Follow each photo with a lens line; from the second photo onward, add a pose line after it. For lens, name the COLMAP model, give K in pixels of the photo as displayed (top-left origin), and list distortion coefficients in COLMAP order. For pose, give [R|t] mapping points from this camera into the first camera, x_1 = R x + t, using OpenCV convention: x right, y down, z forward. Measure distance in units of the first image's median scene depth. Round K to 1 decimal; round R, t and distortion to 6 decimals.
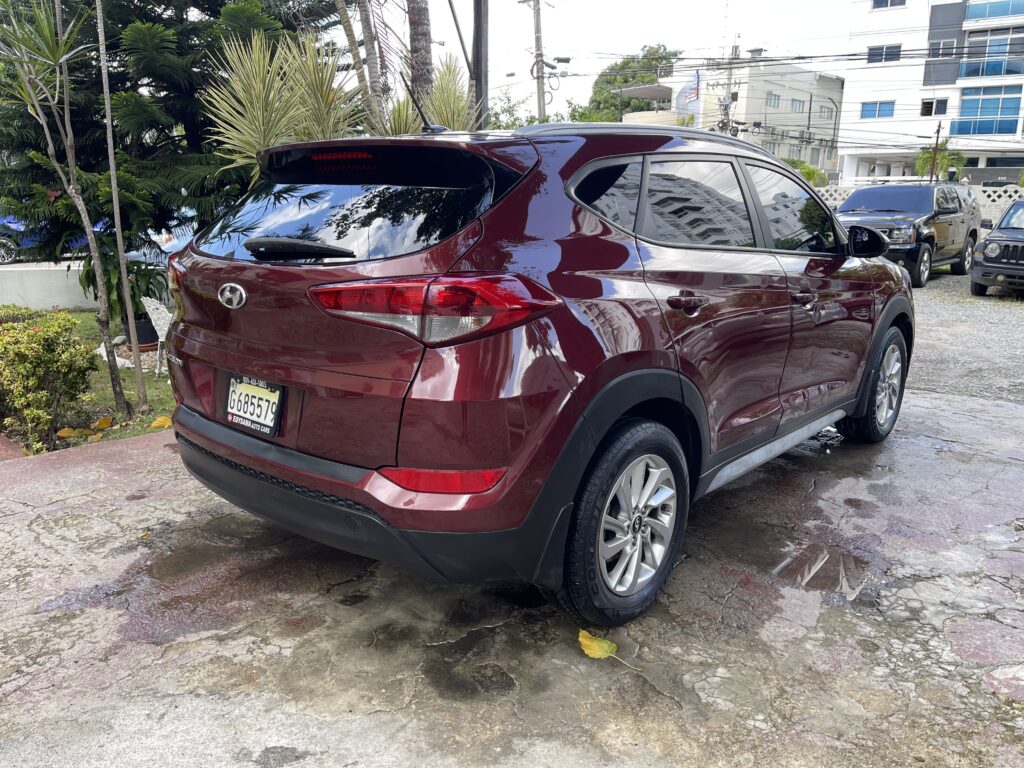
lens RADIAL K [[769.0, 0, 520.4], [0, 769.0, 384.1], [0, 0, 1]] dist [0.098899, -0.128665]
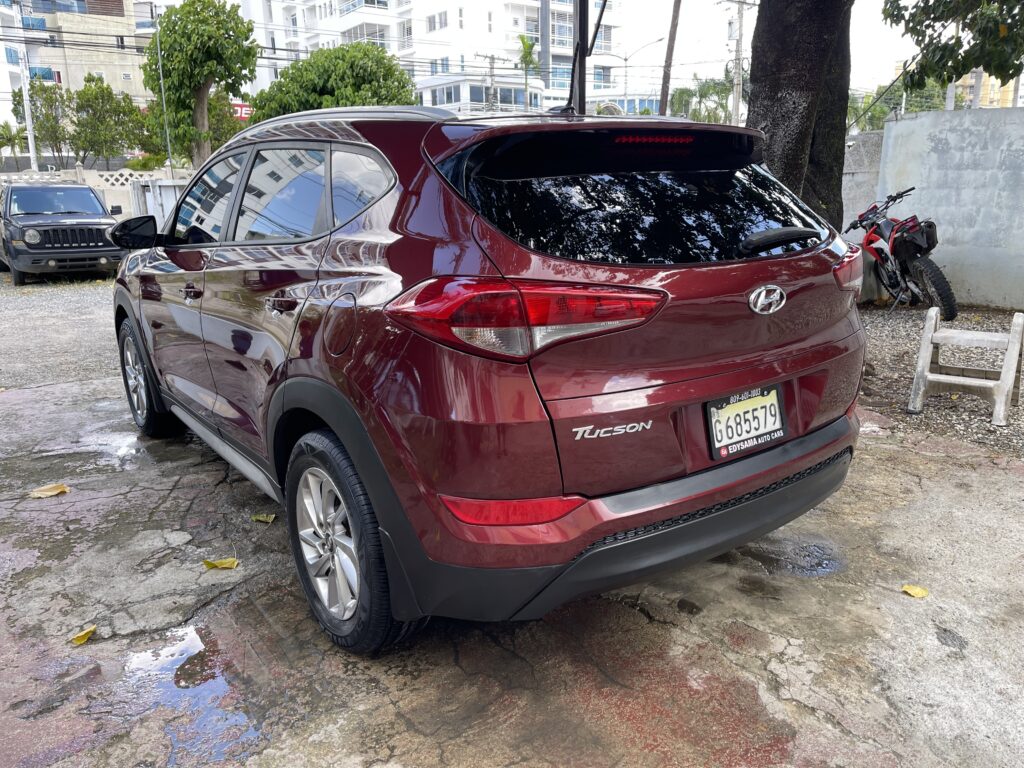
lens RADIAL K [[769.0, 0, 520.4], [0, 769.0, 384.1], [0, 0, 1]] dist [0.098899, -0.128665]
pose [[0.239695, -0.271628, 0.932075, -1.198989], [0.254149, 0.944139, 0.209786, -0.260868], [-0.936992, 0.186601, 0.295339, 0.953470]]
